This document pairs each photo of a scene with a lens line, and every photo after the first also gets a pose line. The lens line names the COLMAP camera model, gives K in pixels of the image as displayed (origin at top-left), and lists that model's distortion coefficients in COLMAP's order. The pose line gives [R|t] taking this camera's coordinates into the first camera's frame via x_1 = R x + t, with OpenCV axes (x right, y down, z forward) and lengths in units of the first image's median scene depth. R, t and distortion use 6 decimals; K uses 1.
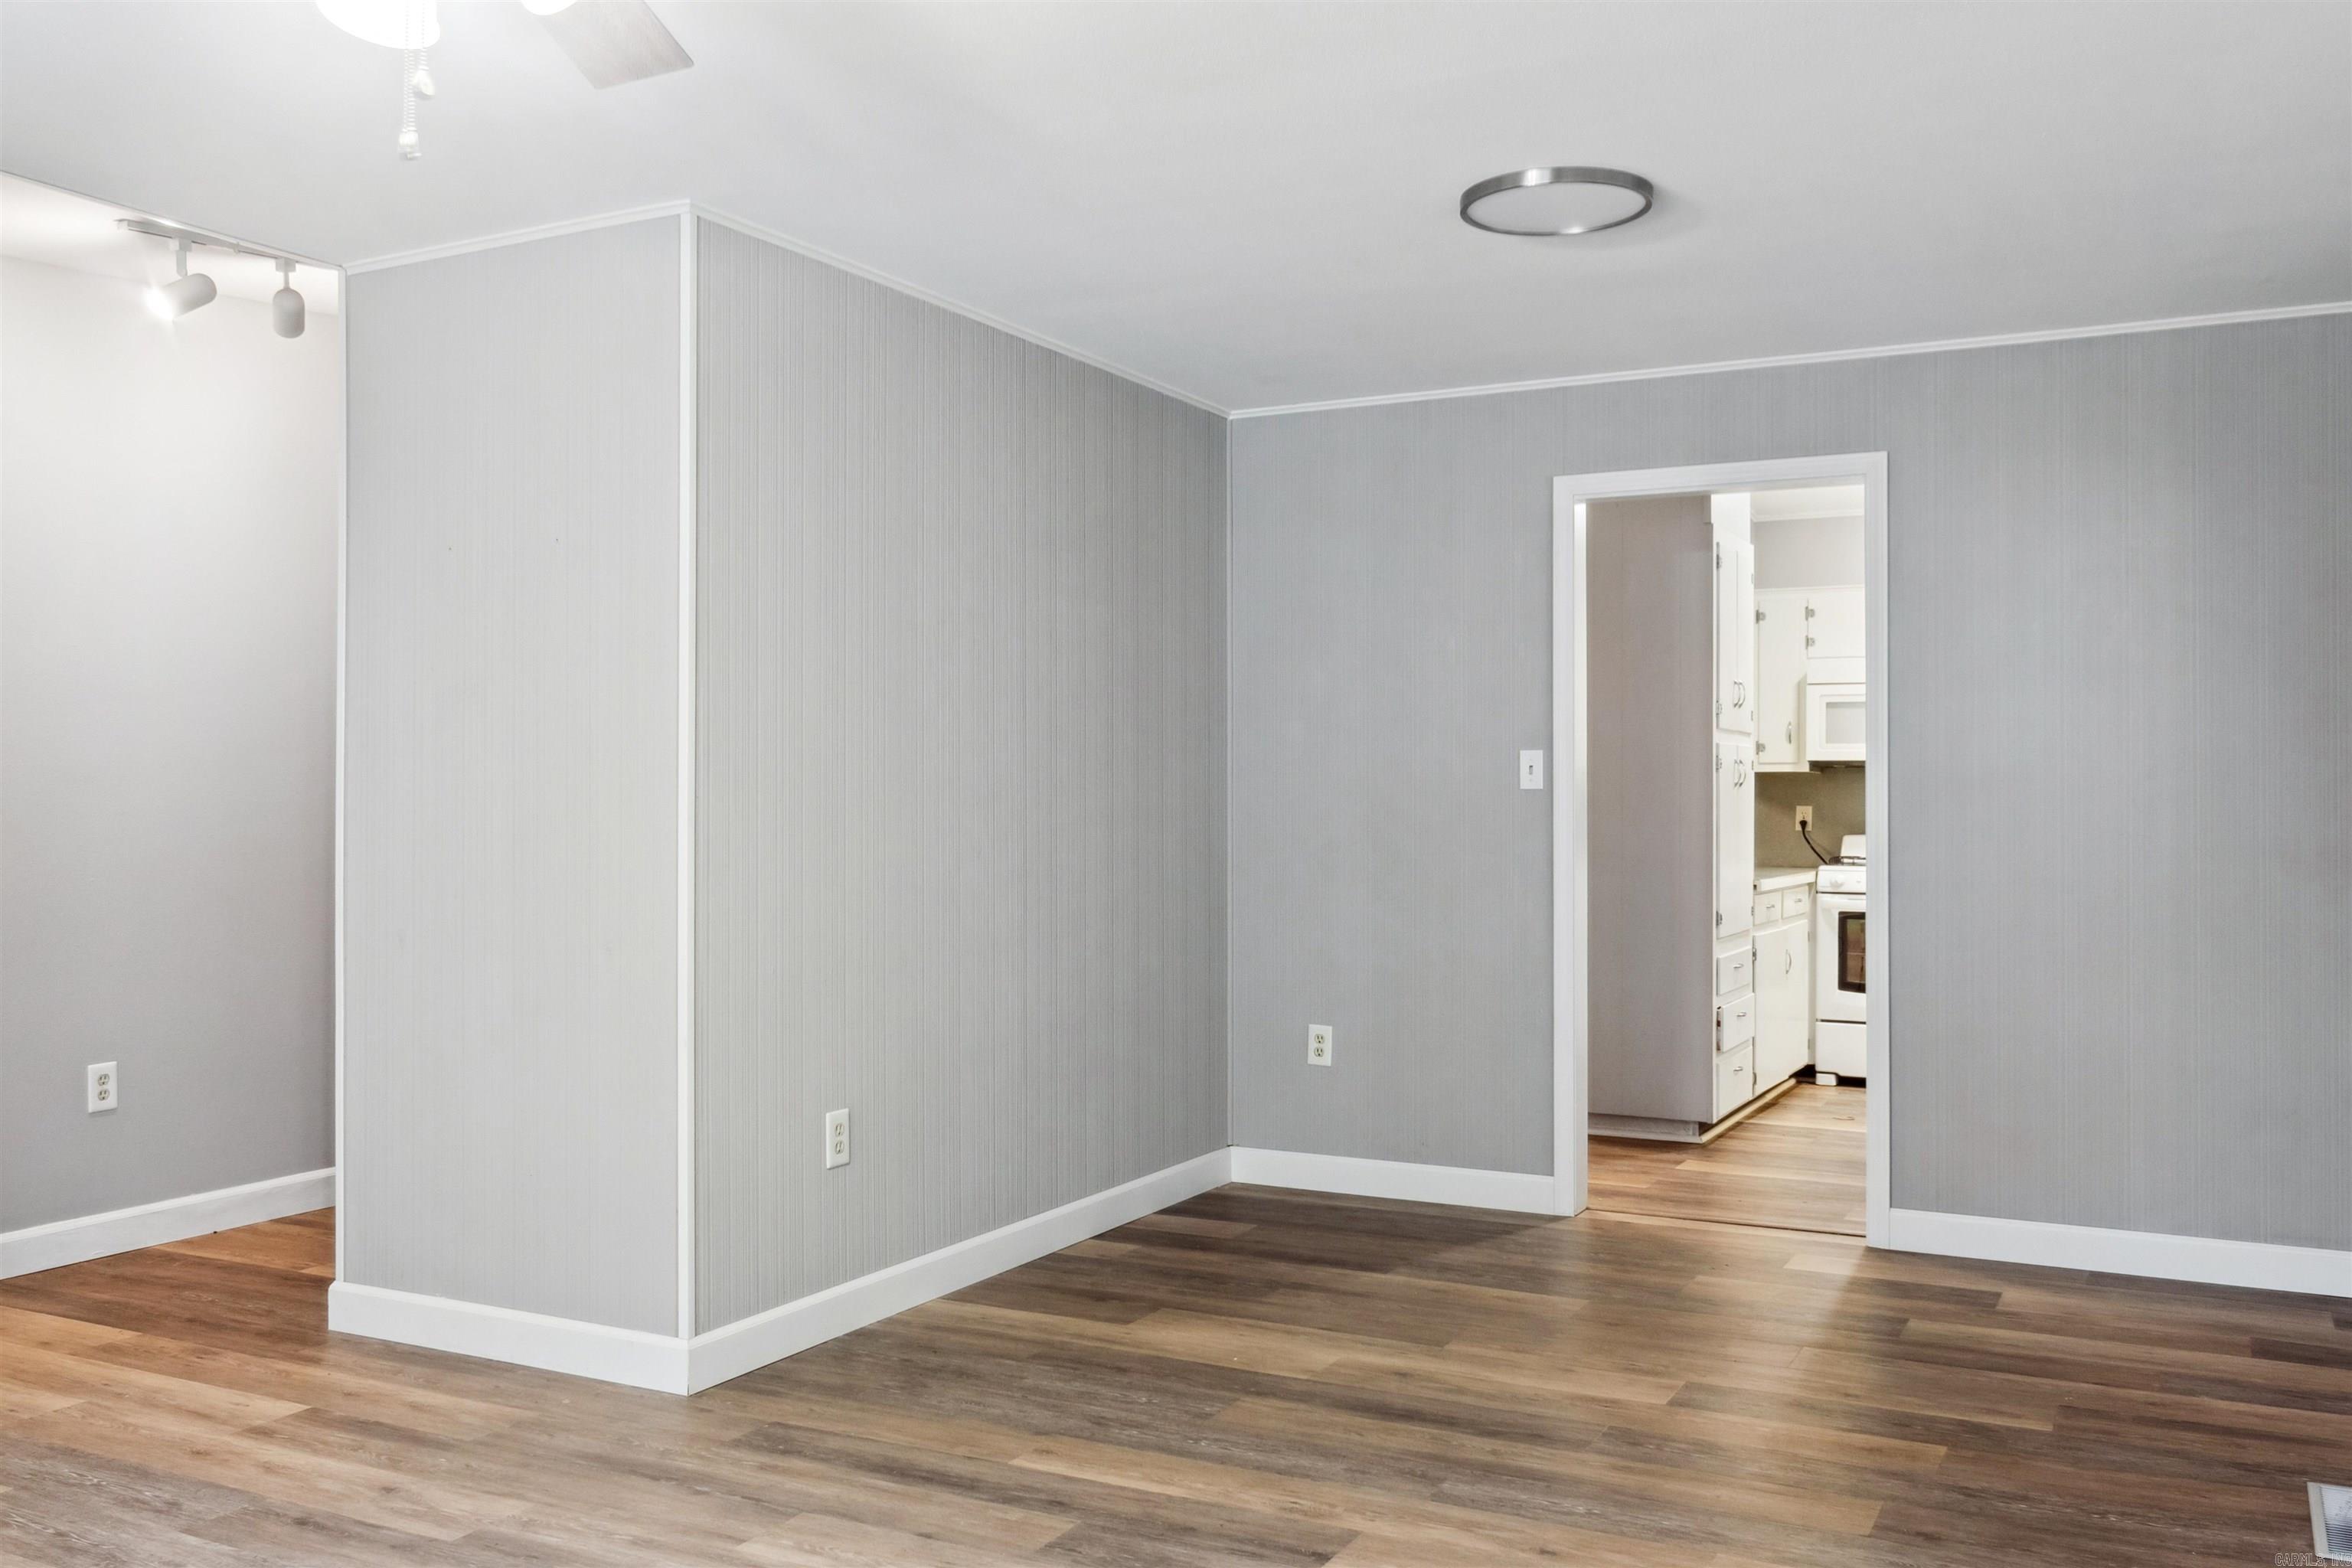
lens RADIAL K [[1923.2, 0, 1164.7], [0, 1923.2, 788.7], [0, 0, 1]] dist [-0.013992, 0.013250]
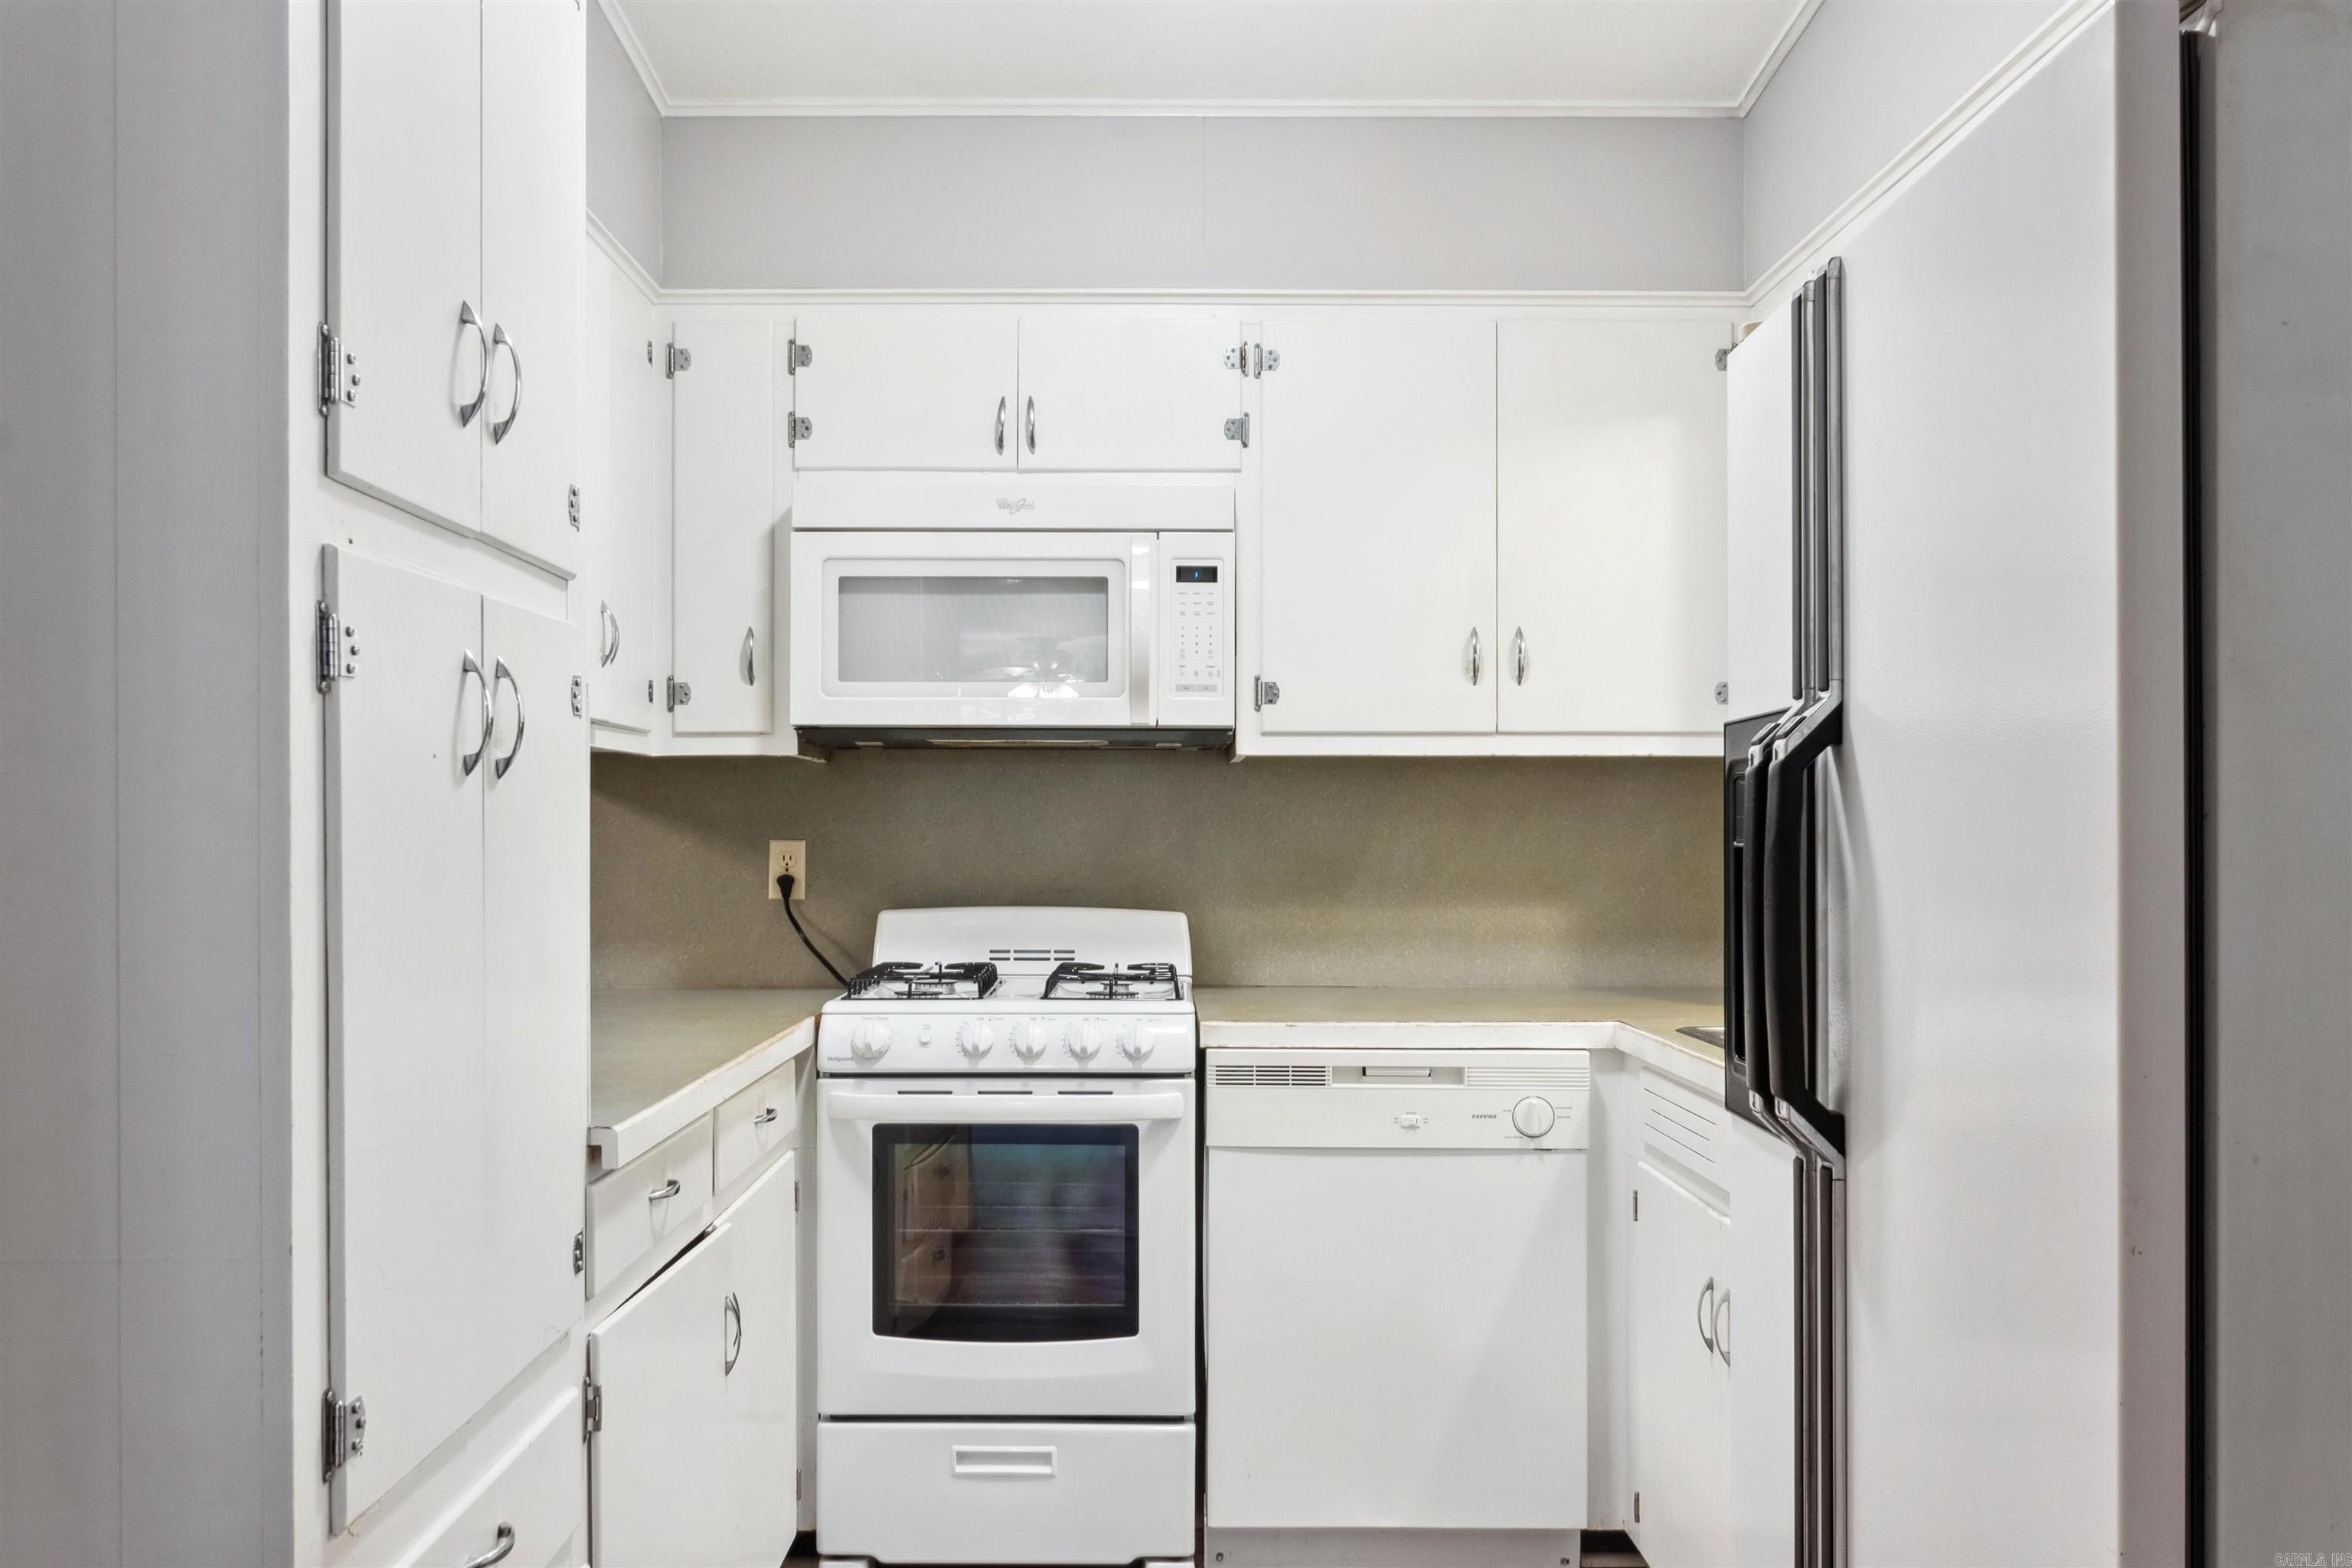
lens RADIAL K [[1923.2, 0, 1166.8], [0, 1923.2, 790.0], [0, 0, 1]] dist [-0.013992, 0.013250]
pose [[0.875557, -0.000204, 0.483114, 0.217210], [0.005719, 0.999934, -0.009943, 0.002966], [-0.483080, 0.011468, 0.875501, 0.635178]]
